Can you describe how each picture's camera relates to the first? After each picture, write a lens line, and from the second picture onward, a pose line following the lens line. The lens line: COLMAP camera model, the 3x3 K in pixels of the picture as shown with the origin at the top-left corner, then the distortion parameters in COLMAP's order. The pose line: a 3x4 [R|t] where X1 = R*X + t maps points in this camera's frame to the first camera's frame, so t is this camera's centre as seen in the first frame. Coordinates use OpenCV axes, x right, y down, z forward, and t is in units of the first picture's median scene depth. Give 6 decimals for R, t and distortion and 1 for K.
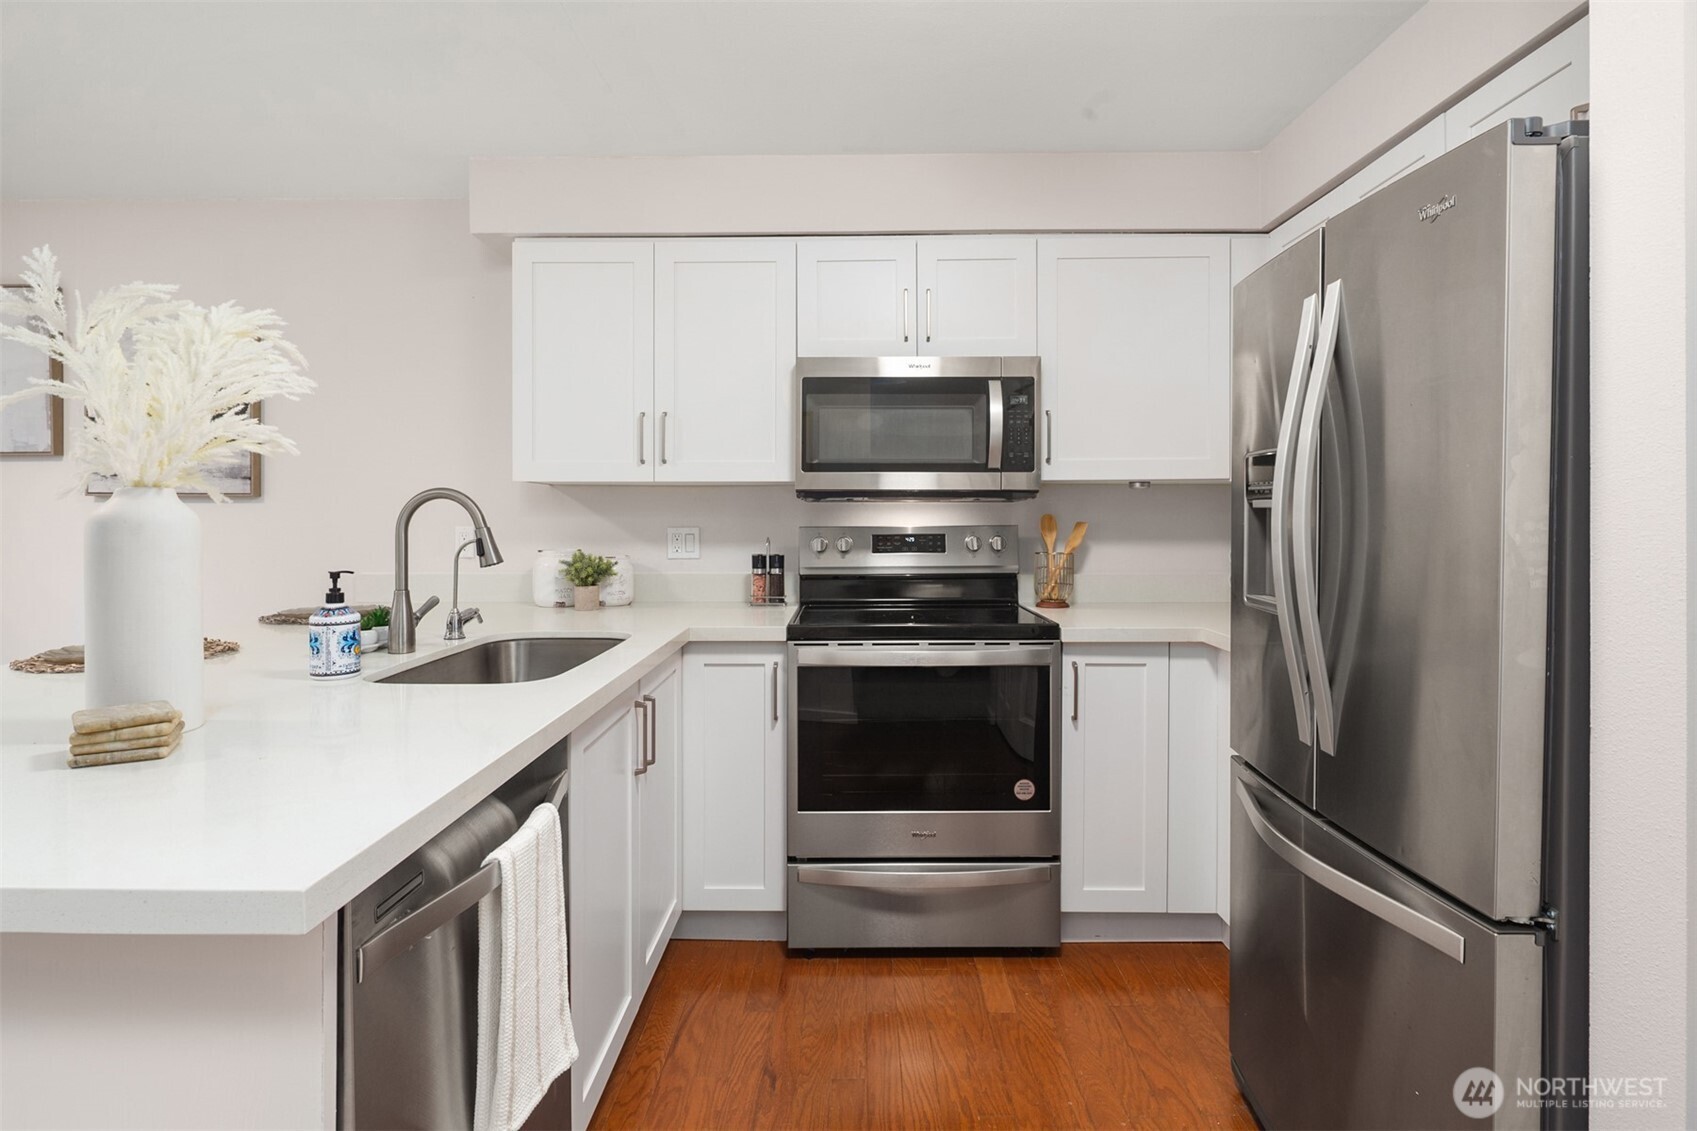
lens RADIAL K [[830.0, 0, 853.1], [0, 830.0, 521.4], [0, 0, 1]] dist [0.007875, -0.005823]
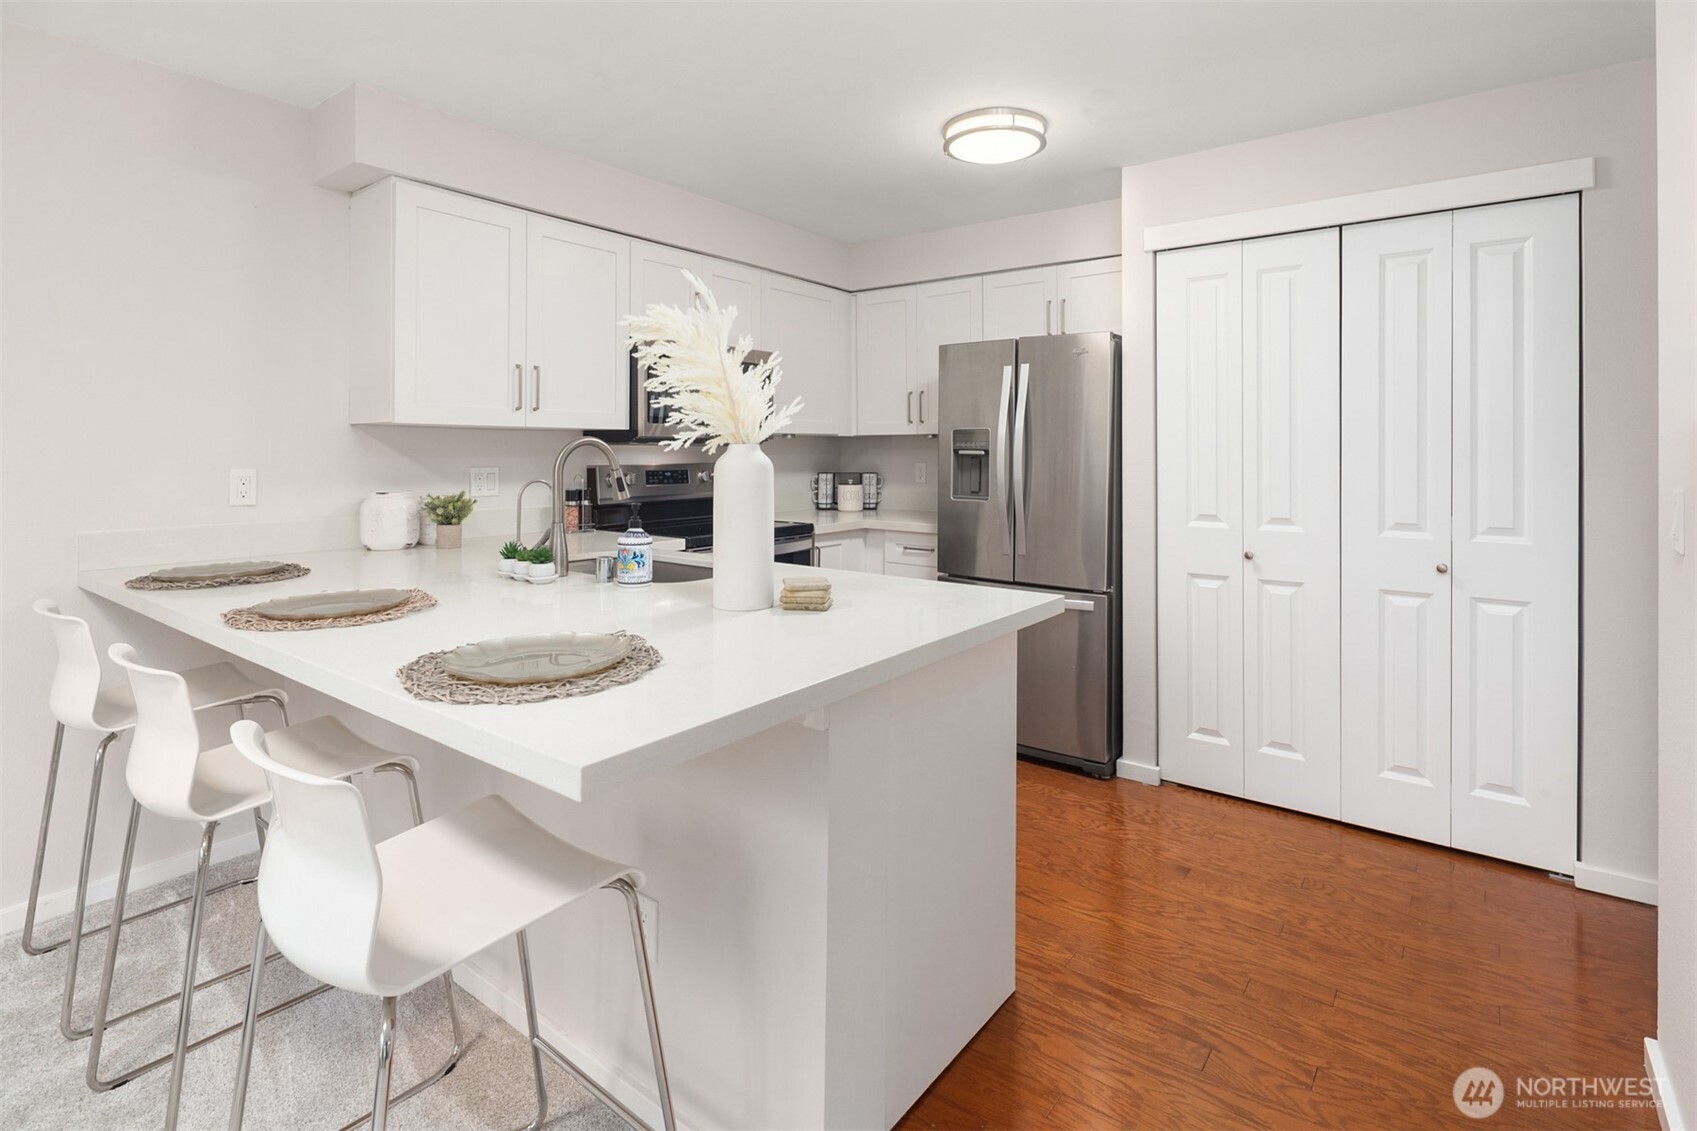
lens RADIAL K [[830.0, 0, 848.3], [0, 830.0, 445.8], [0, 0, 1]] dist [0.007875, -0.005823]
pose [[0.596671, 0.007366, 0.802452, -0.923492], [-0.000665, 0.999962, -0.008685, -0.013352], [-0.802486, 0.004649, 0.596653, -0.024861]]
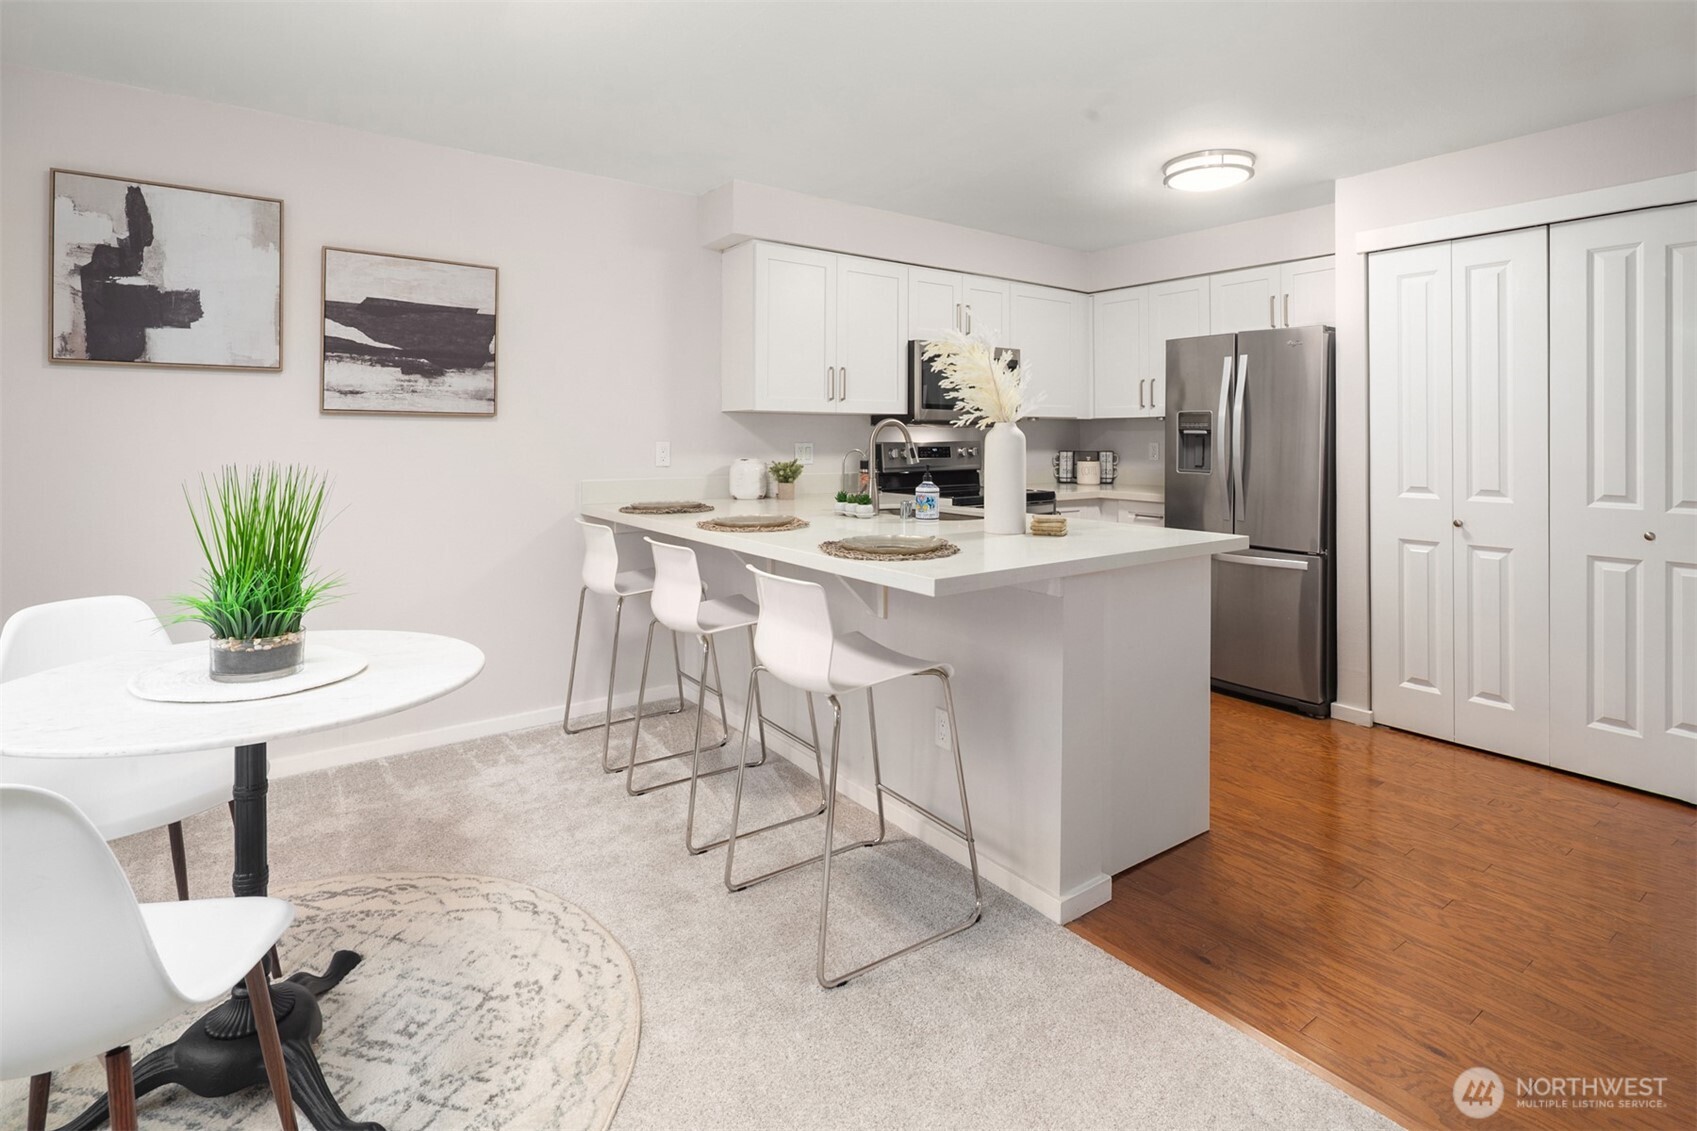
lens RADIAL K [[830.0, 0, 852.5], [0, 830.0, 432.1], [0, 0, 1]] dist [0.007875, -0.005823]
pose [[0.796806, 0.006430, 0.604201, -1.190161], [-0.002353, 0.999969, -0.007539, -0.000525], [-0.604230, 0.004586, 0.796796, -0.244657]]
